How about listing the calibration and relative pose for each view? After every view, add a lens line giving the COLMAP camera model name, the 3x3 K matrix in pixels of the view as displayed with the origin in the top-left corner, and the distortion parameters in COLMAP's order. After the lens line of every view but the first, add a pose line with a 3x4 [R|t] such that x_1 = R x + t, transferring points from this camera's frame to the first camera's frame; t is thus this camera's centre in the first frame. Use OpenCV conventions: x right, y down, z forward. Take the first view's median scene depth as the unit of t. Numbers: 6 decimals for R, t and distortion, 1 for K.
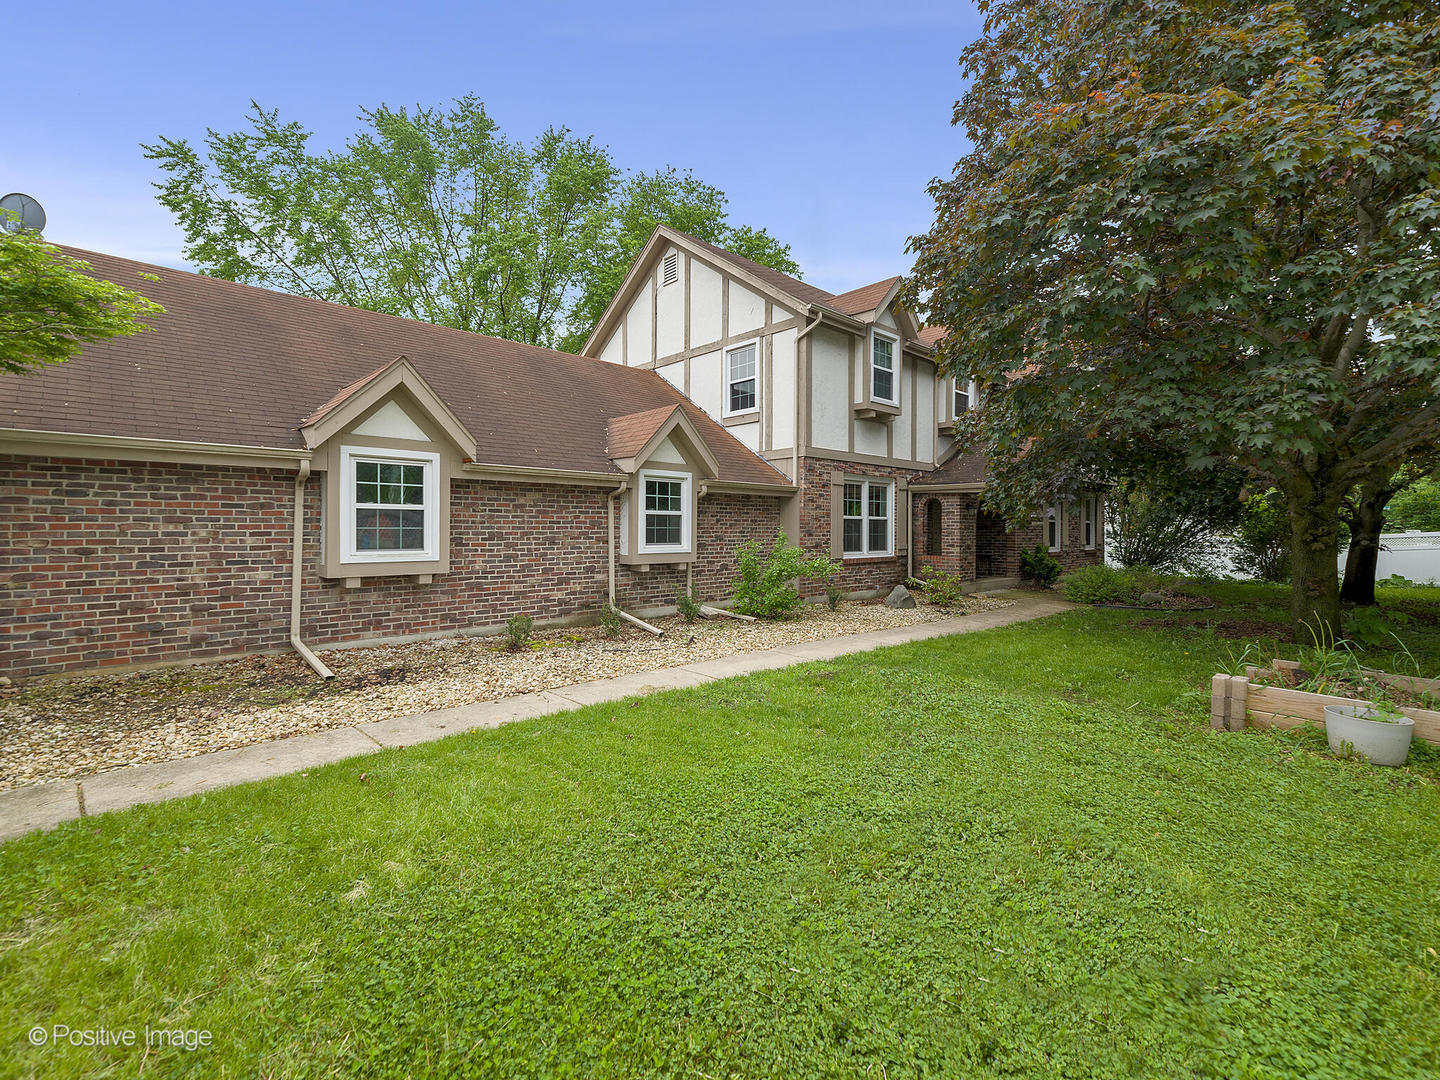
lens RADIAL K [[639.5, 0, 727.0], [0, 639.5, 533.7], [0, 0, 1]] dist [0.014746, -0.003164]
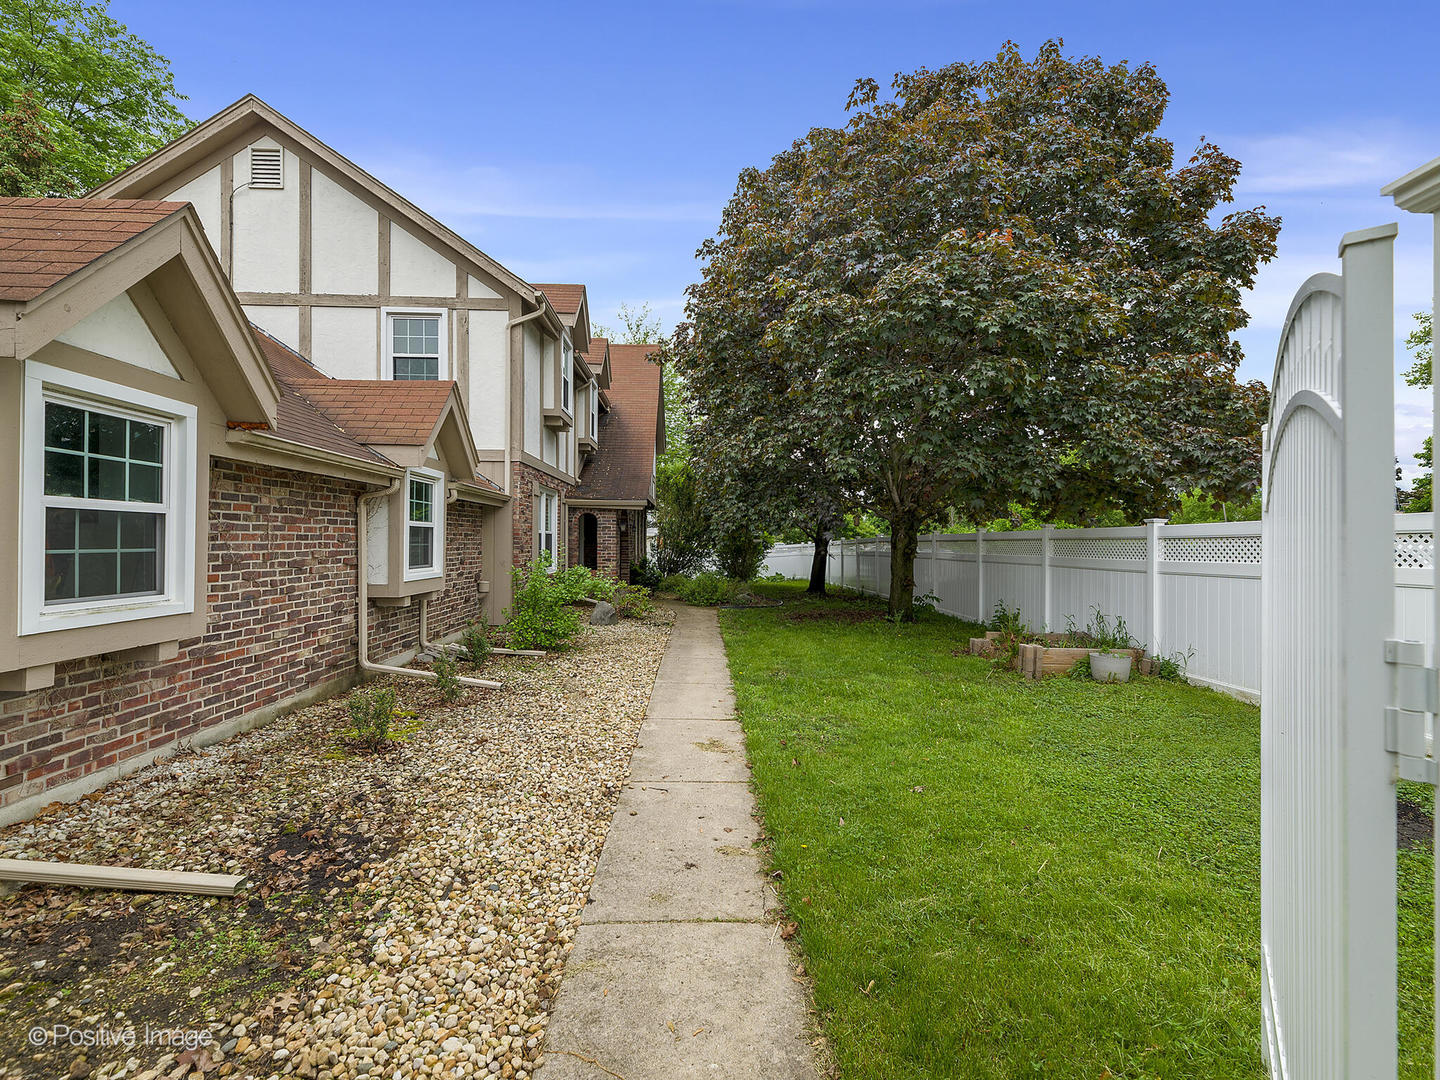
lens RADIAL K [[639.5, 0, 724.8], [0, 639.5, 542.9], [0, 0, 1]] dist [0.014746, -0.003164]
pose [[0.670625, 0.001634, 0.741795, -0.451814], [-0.000157, 0.999998, -0.002060, -0.010854], [-0.741796, 0.001265, 0.670624, 0.273540]]
